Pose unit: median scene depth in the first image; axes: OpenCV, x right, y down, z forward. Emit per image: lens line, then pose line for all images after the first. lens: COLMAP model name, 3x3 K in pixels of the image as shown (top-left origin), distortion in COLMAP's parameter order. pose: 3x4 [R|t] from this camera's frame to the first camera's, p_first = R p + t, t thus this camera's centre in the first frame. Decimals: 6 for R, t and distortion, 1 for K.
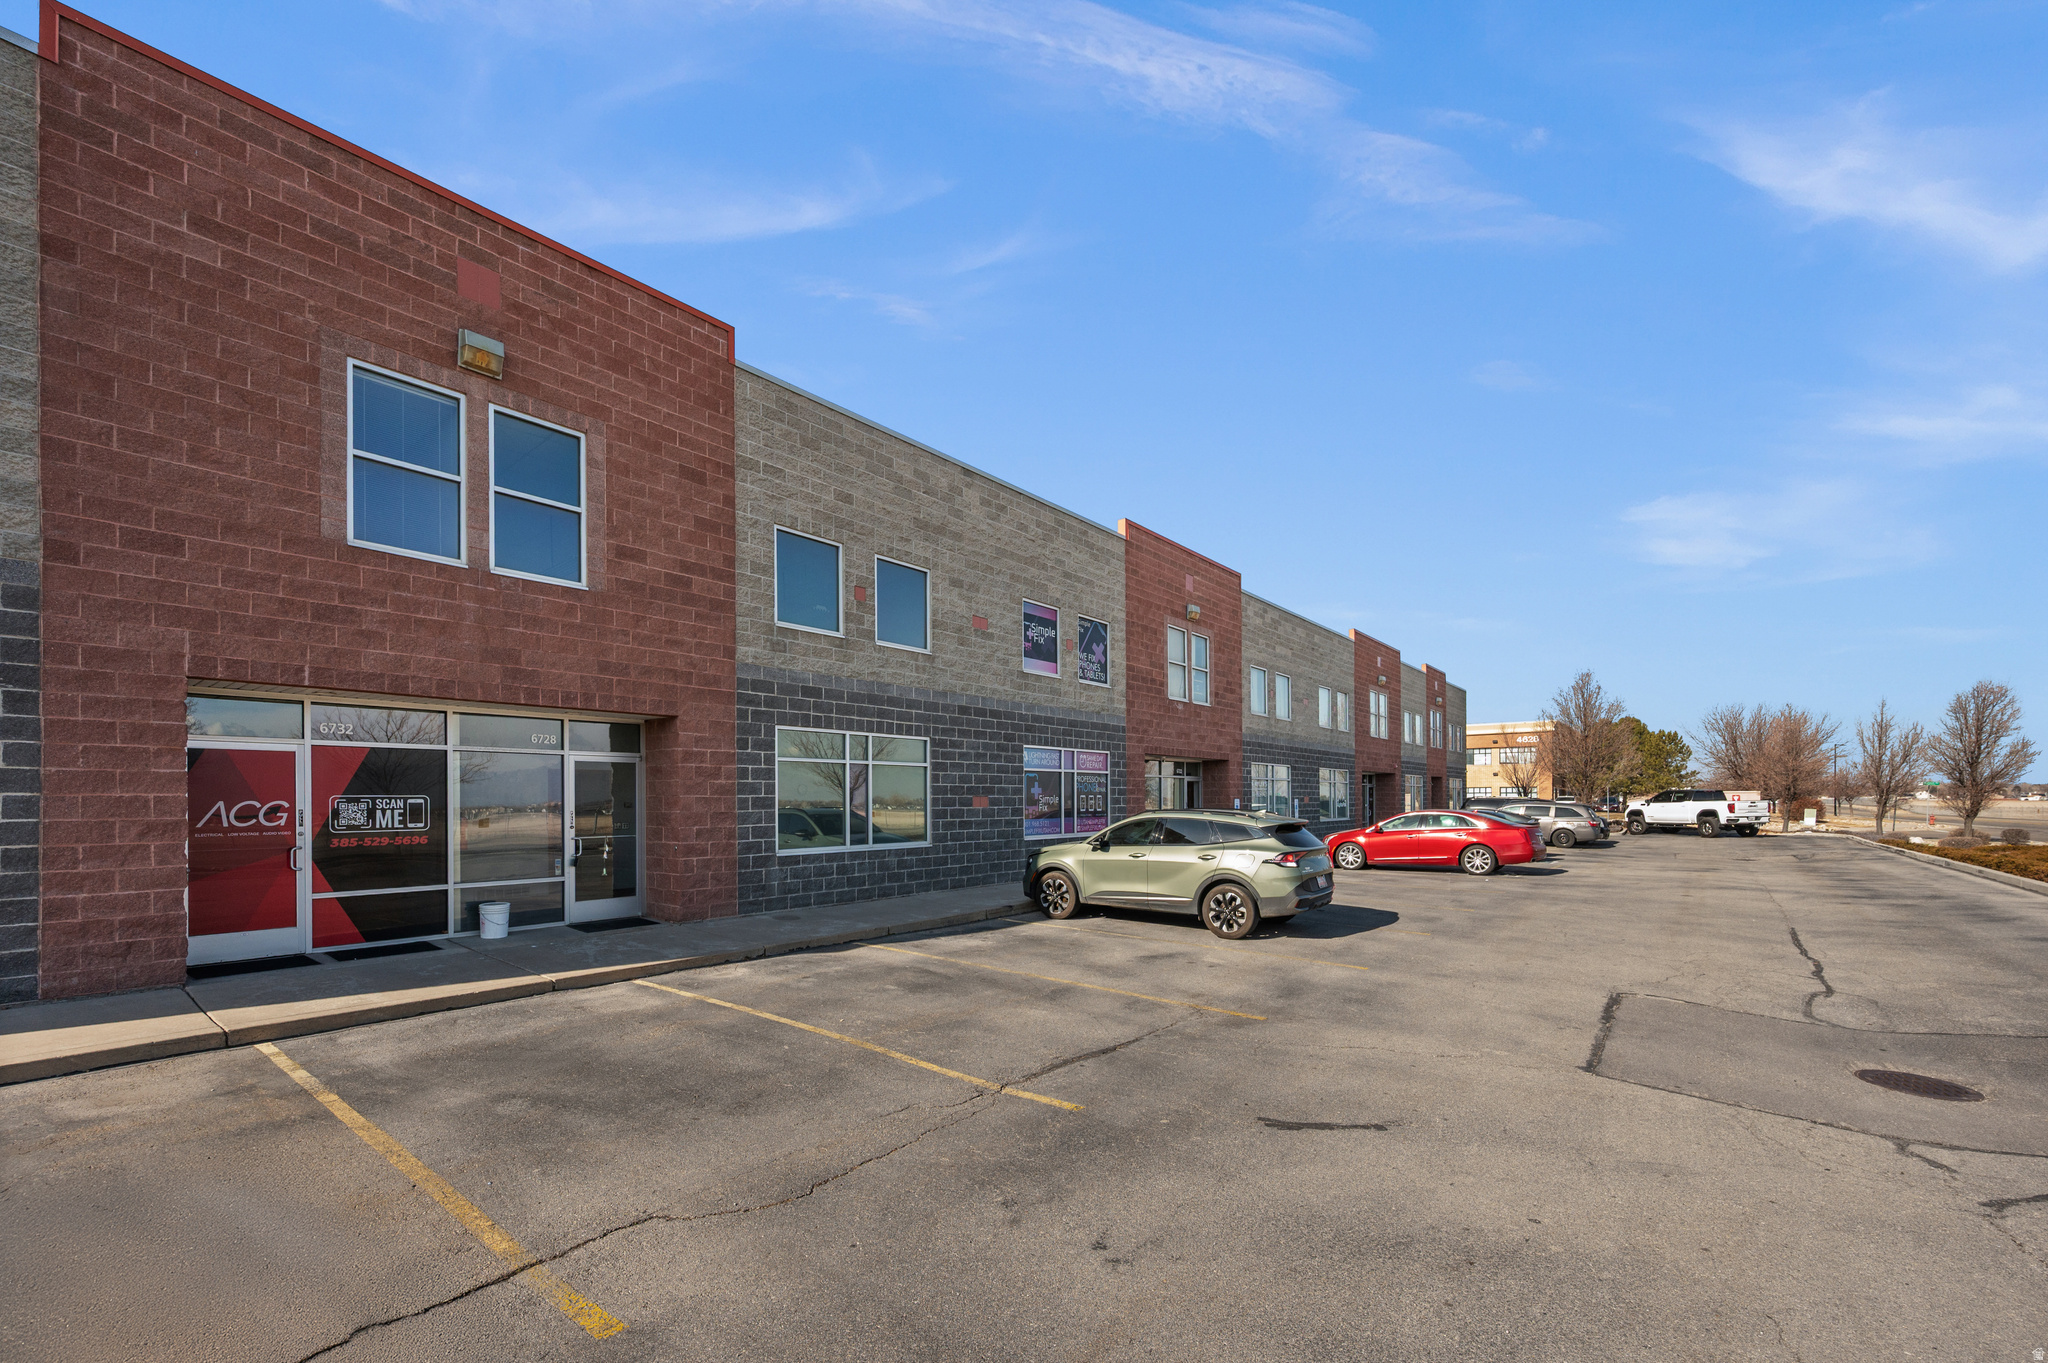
lens RADIAL K [[824.7, 0, 1044.0], [0, 824.7, 792.0], [0, 0, 1]] dist [-0.002560, 0.000204]
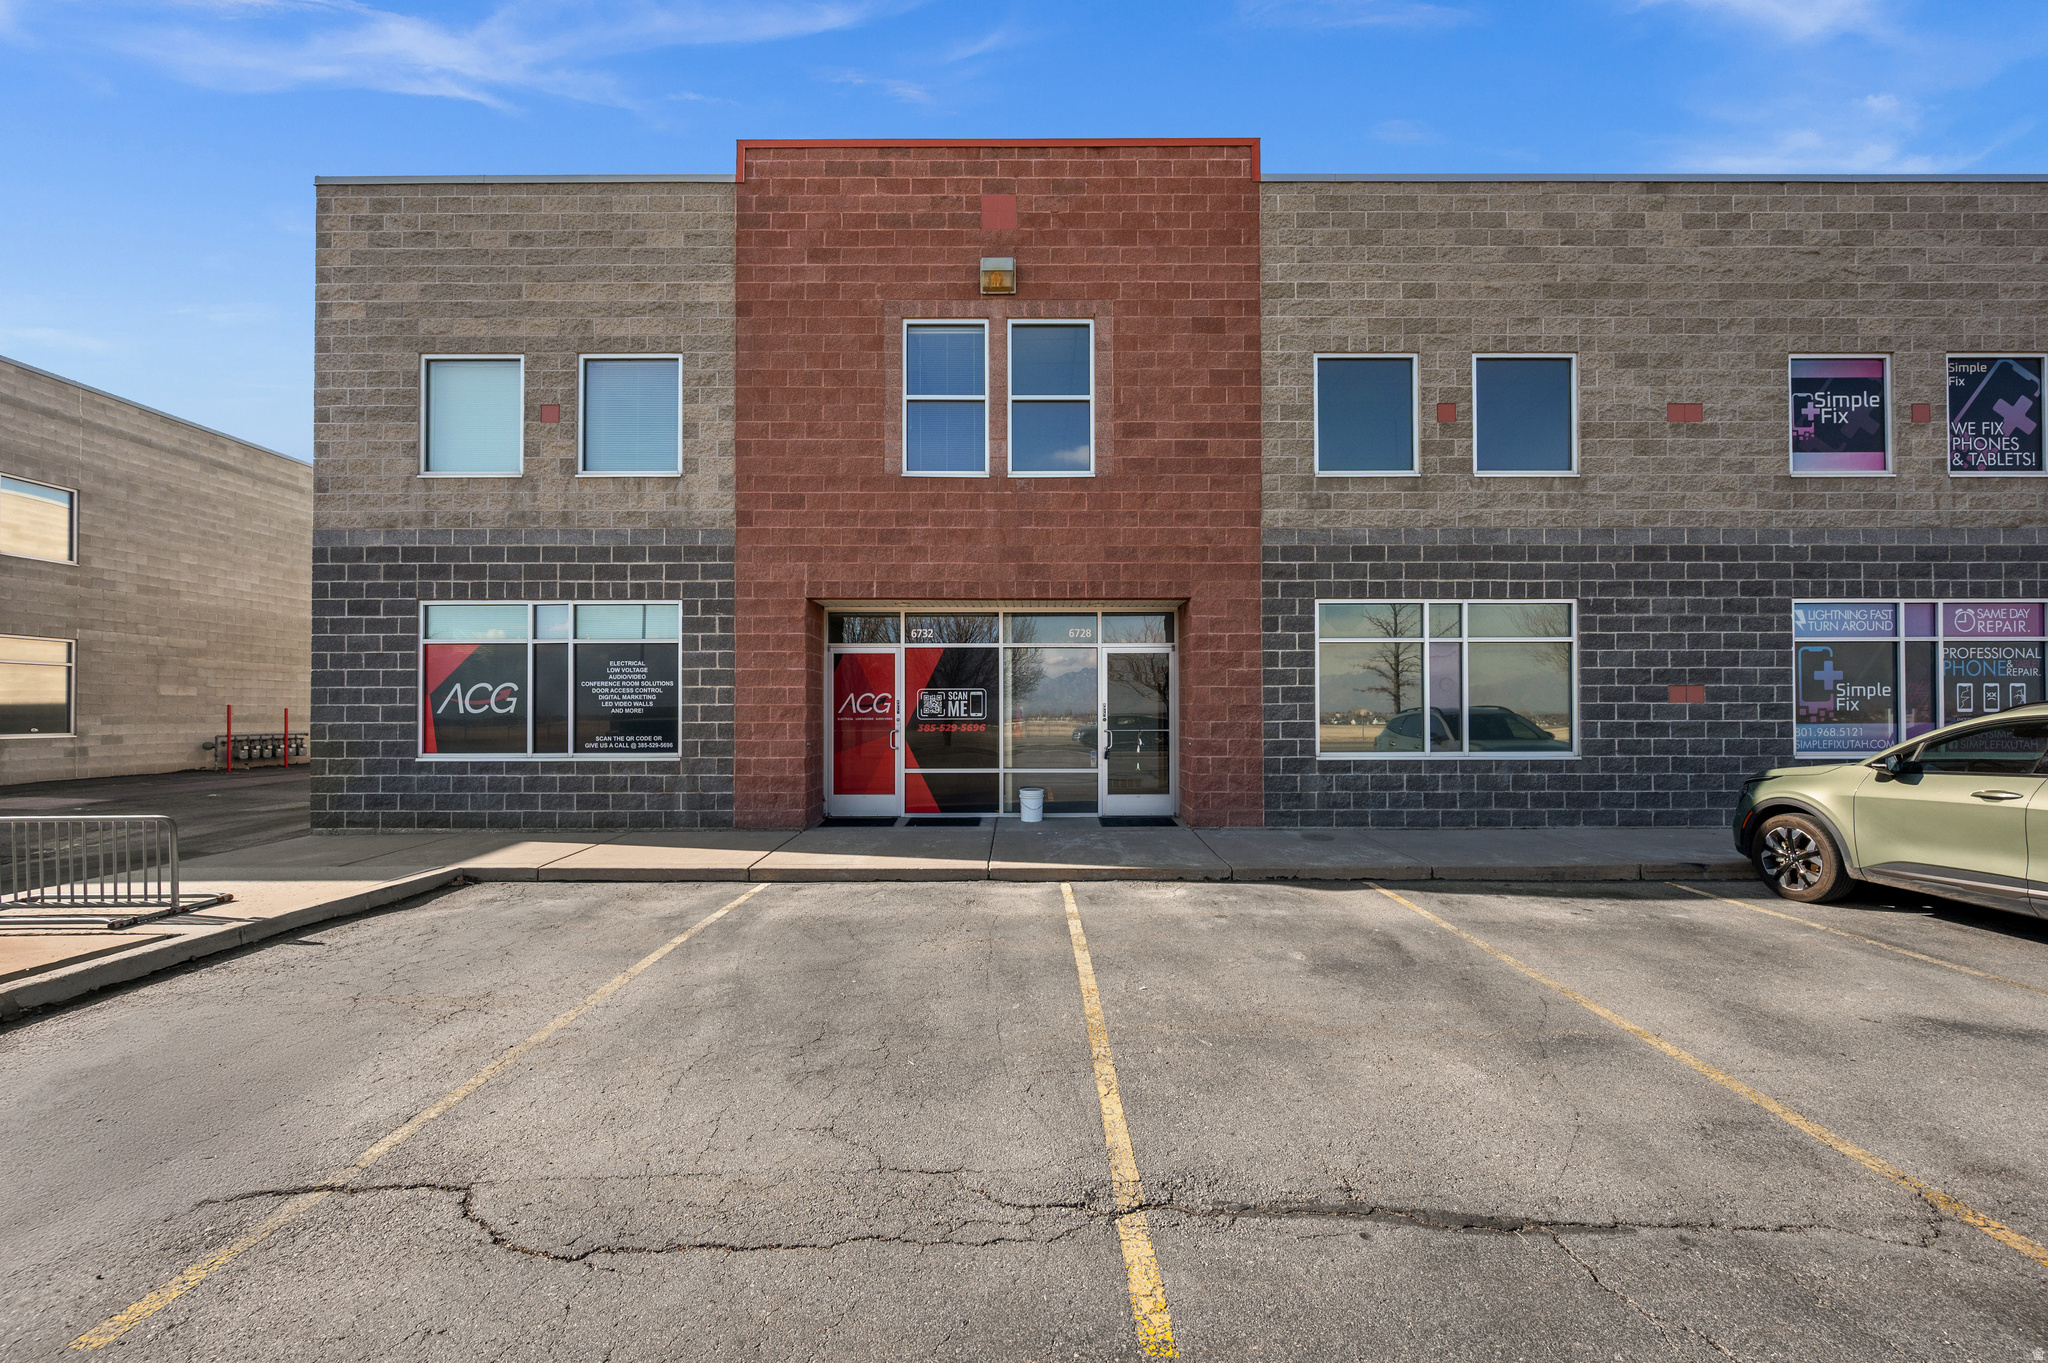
lens RADIAL K [[824.7, 0, 1021.2], [0, 824.7, 699.7], [0, 0, 1]] dist [-0.002560, 0.000204]
pose [[0.622575, -0.007982, -0.782520, 0.160444], [0.008032, 0.999960, -0.003810, 0.023583], [0.782519, -0.003914, 0.622614, 0.328379]]
